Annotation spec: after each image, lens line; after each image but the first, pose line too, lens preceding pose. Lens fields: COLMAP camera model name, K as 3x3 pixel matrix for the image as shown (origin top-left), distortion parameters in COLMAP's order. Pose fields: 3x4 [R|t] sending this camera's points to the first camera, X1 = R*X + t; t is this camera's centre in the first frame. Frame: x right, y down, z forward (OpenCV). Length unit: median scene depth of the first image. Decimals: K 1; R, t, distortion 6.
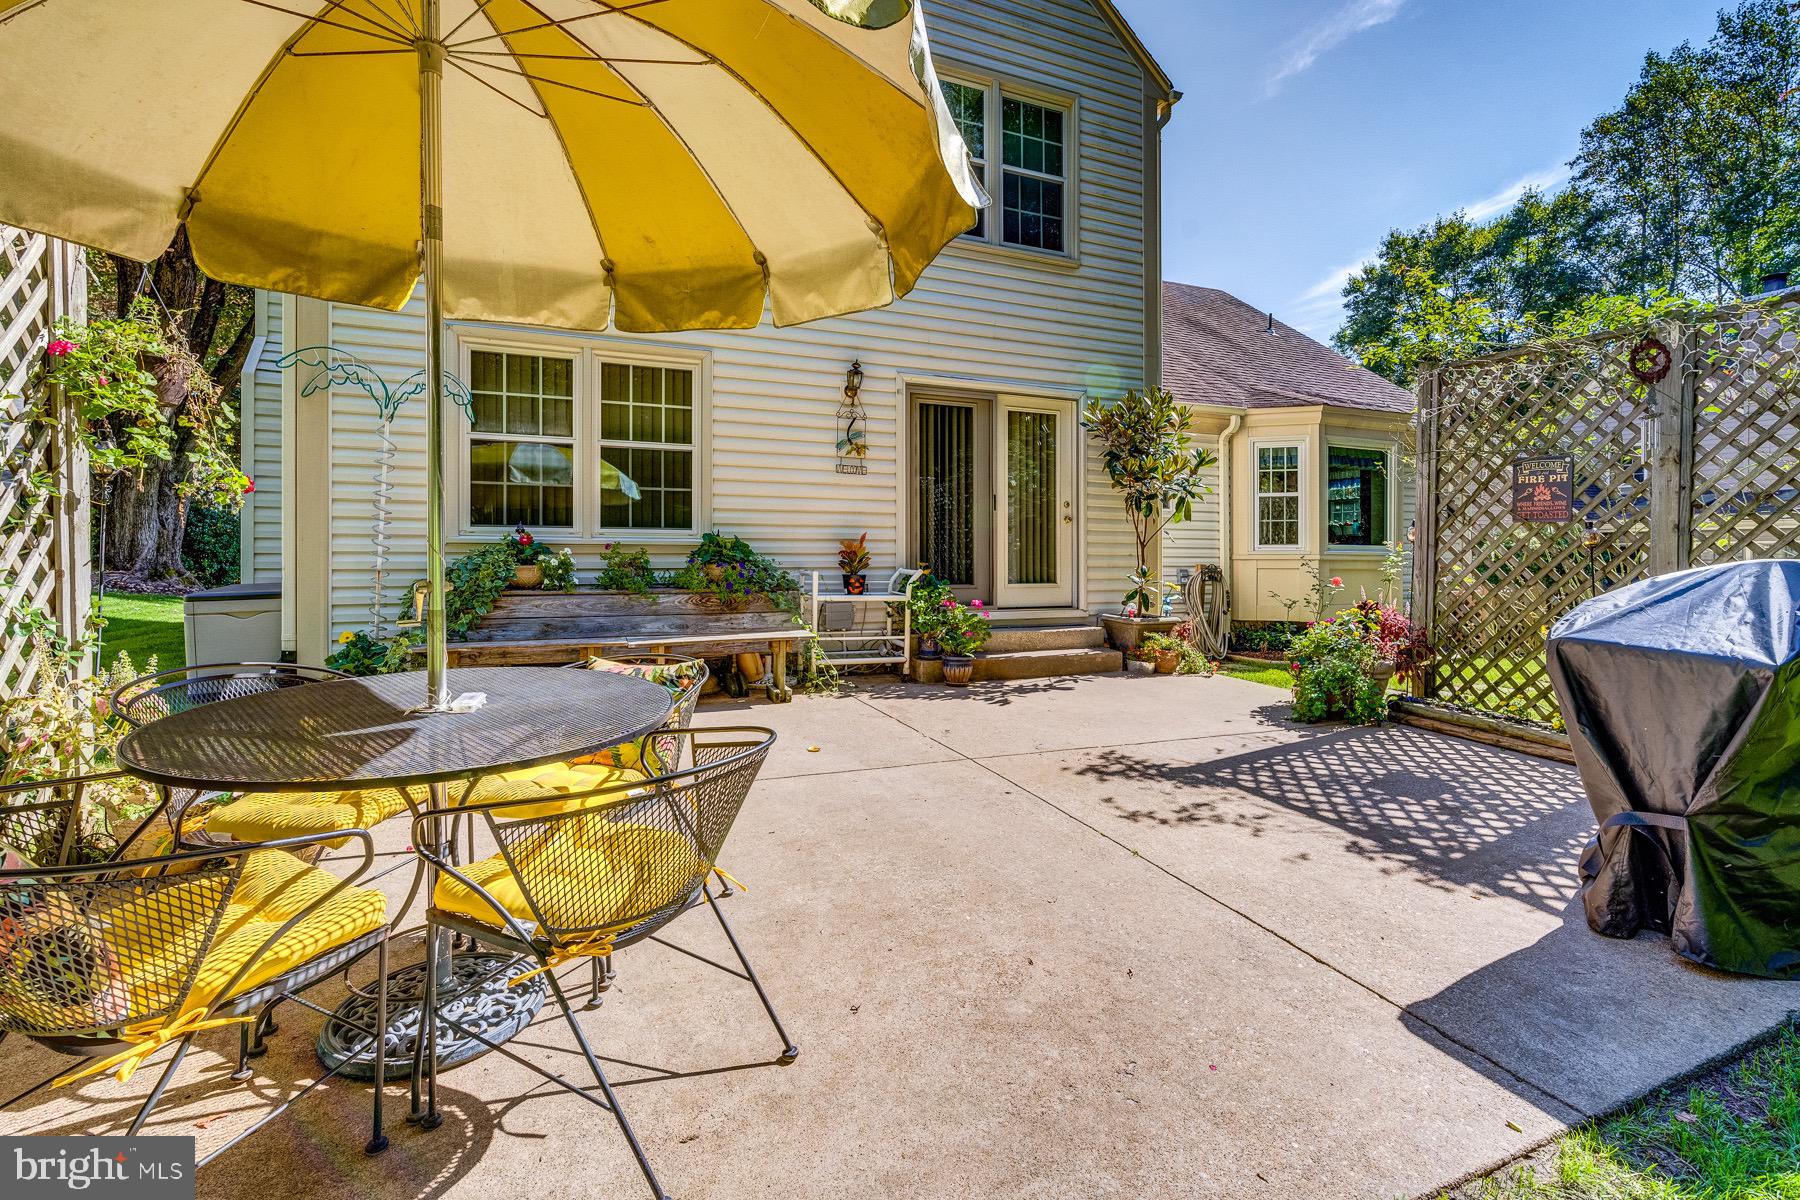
lens RADIAL K [[797.0, 0, 908.2], [0, 797.0, 586.1], [0, 0, 1]] dist [-0.001704, -0.000008]
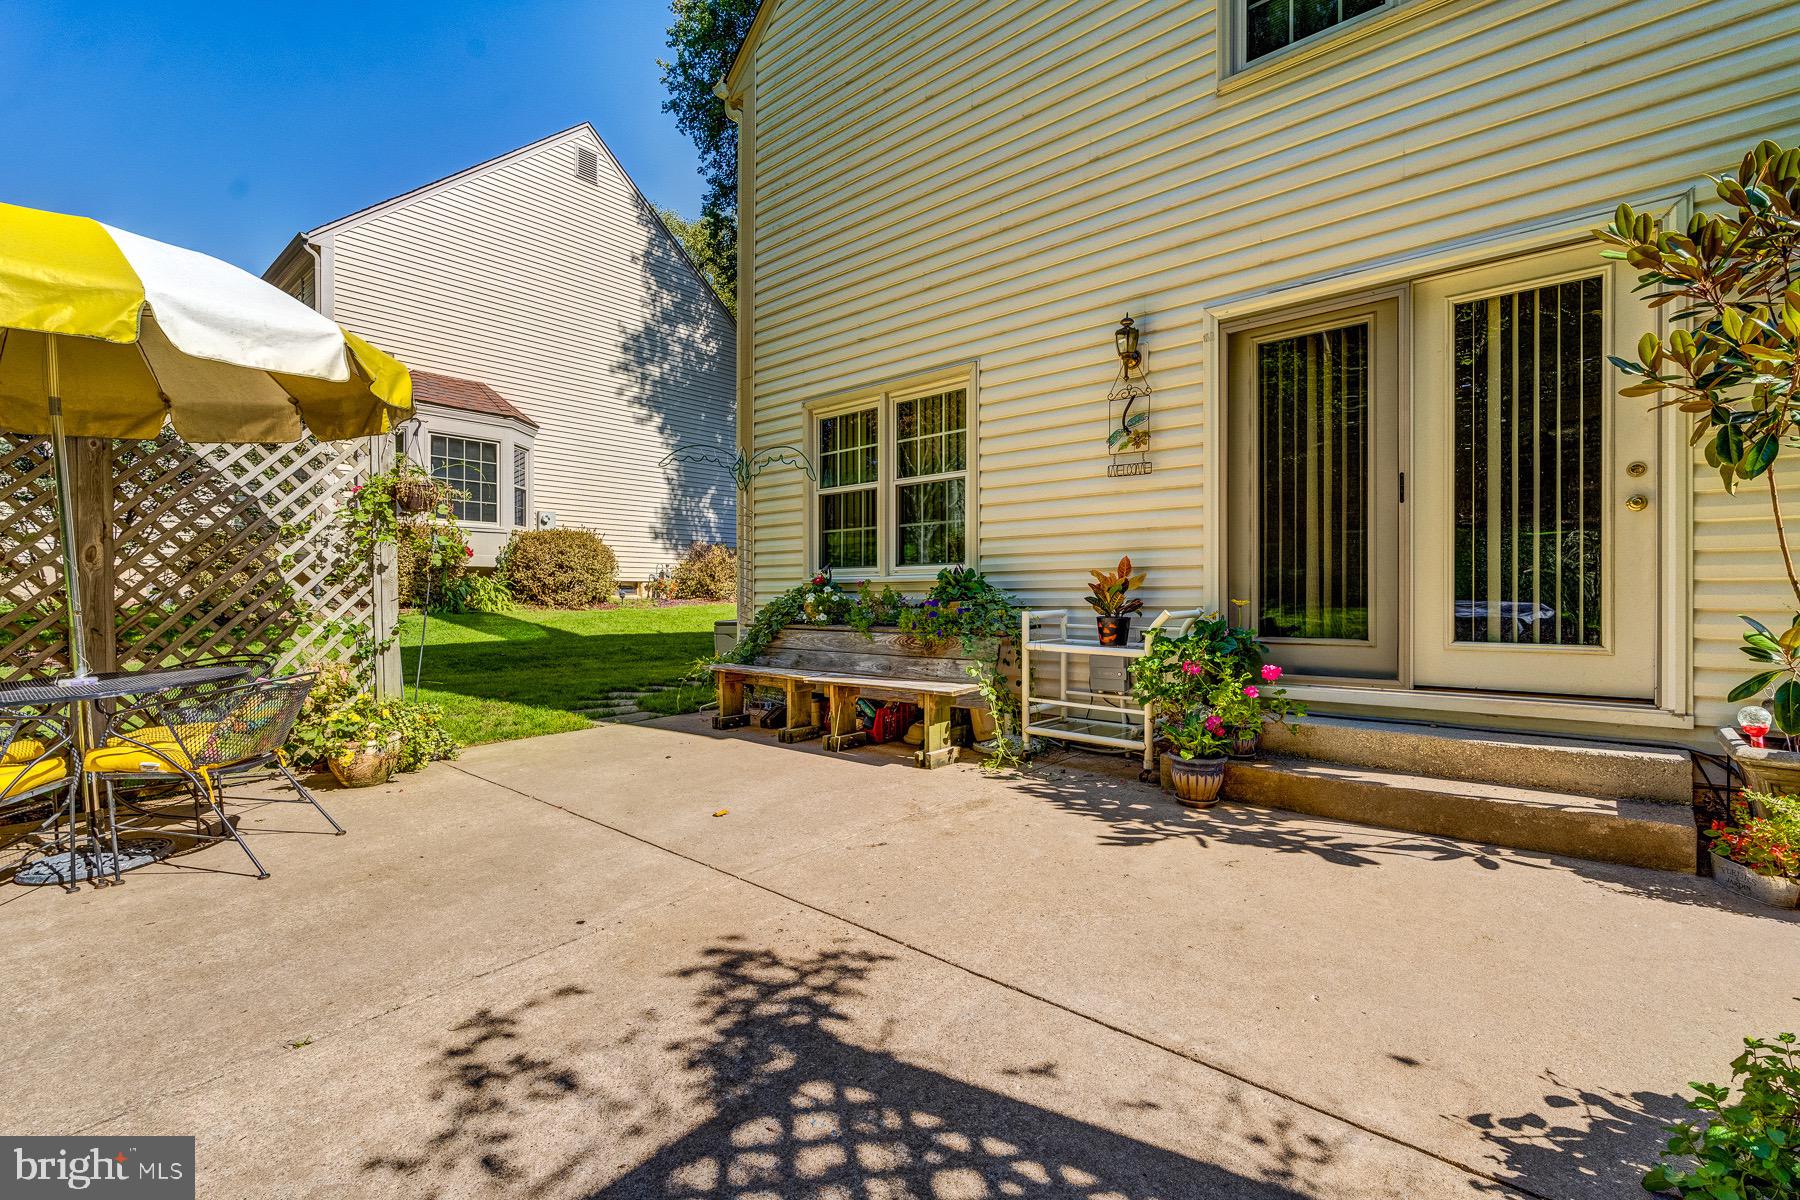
lens RADIAL K [[797.0, 0, 894.7], [0, 797.0, 603.1], [0, 0, 1]] dist [-0.001704, -0.000008]
pose [[0.436572, 0.002697, -0.899665, 0.506664], [-0.028265, 0.999543, -0.010719, -0.014221], [0.899225, 0.030109, 0.436449, 0.536643]]
